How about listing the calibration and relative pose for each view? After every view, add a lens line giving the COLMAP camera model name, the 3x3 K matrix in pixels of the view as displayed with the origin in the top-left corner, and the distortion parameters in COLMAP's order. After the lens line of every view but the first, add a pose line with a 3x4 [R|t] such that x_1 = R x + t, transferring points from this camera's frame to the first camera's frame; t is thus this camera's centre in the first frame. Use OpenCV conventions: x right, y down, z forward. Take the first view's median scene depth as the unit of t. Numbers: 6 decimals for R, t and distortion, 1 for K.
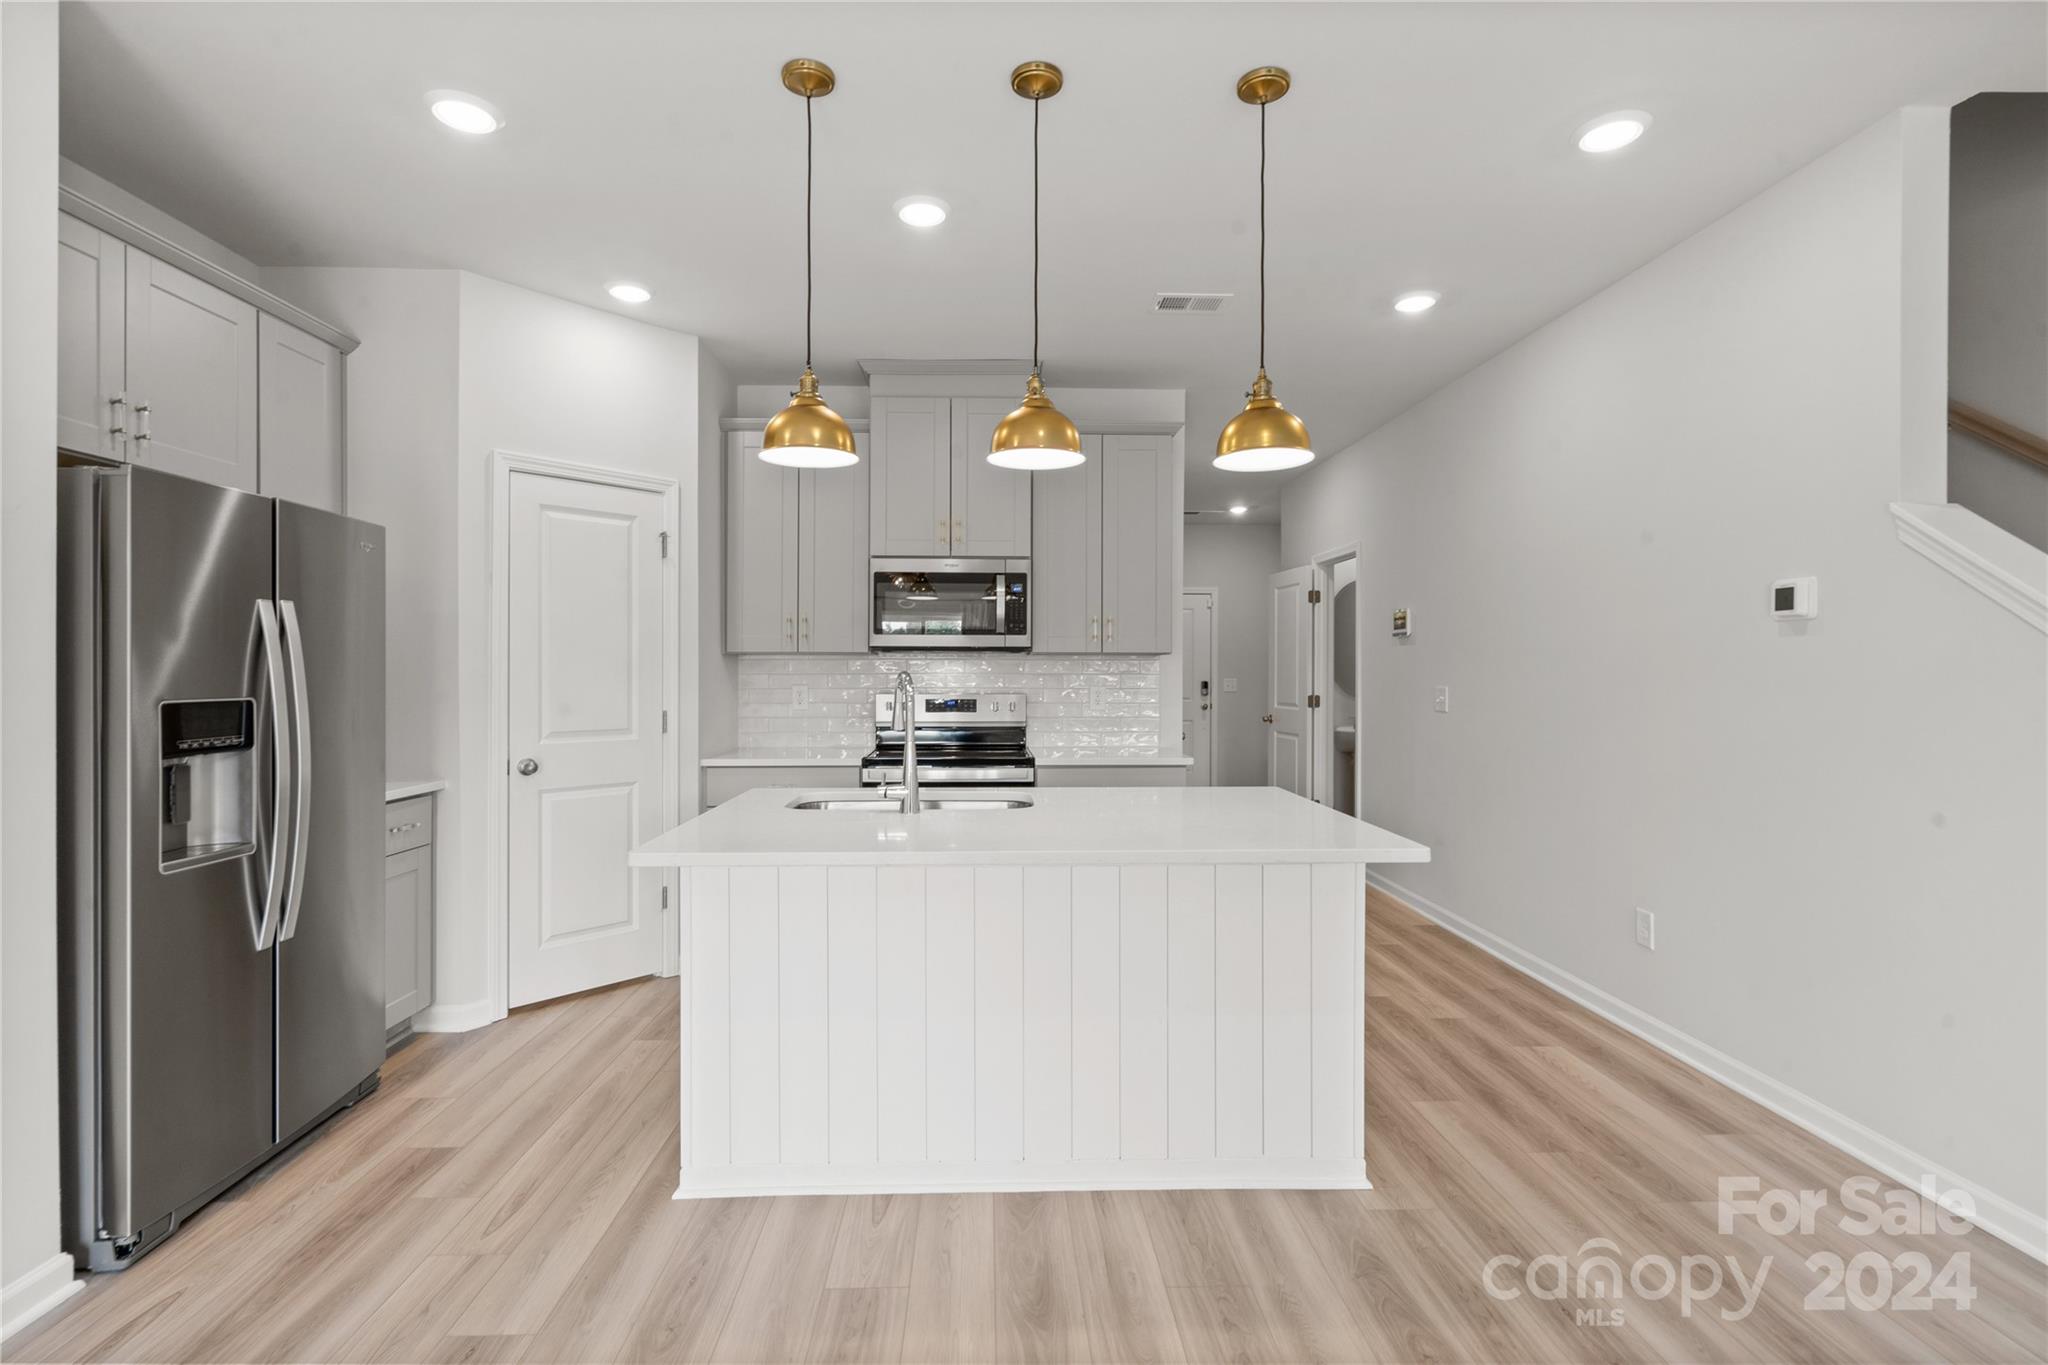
lens RADIAL K [[961.6, 0, 1014.5], [0, 961.6, 668.7], [0, 0, 1]] dist [0.009013, 0.000345]
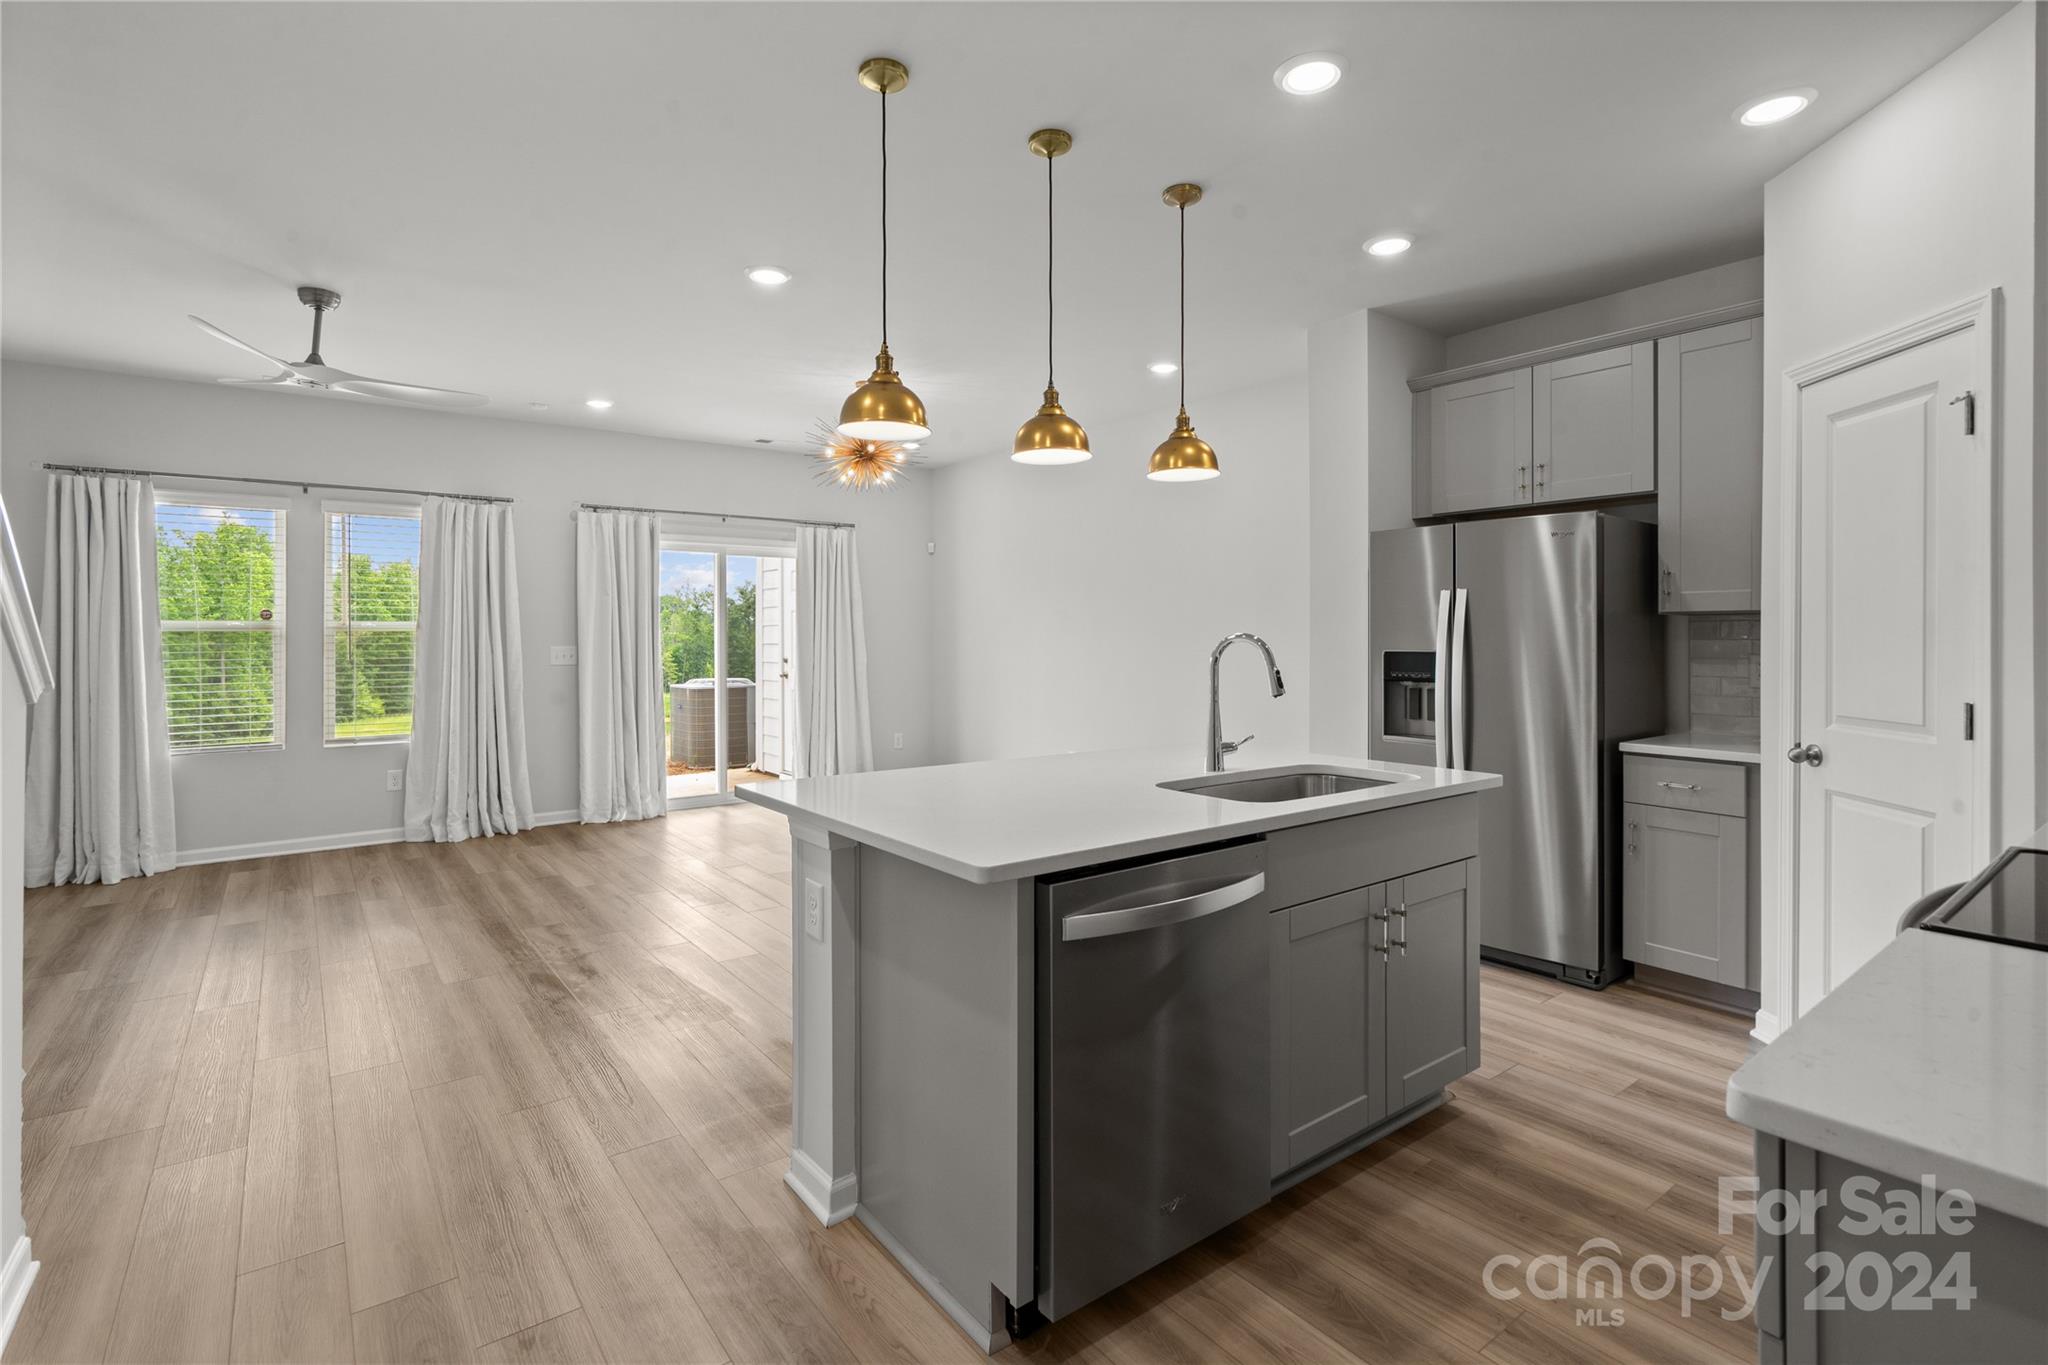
lens RADIAL K [[960.3, 0, 1005.7], [0, 960.3, 654.5], [0, 0, 1]] dist [0.002195, 0.000753]
pose [[-0.818443, 0.012235, -0.574457, 0.407080], [0.001785, 0.999823, 0.018753, 0.002462], [0.574585, 0.014323, -0.818320, 1.055023]]
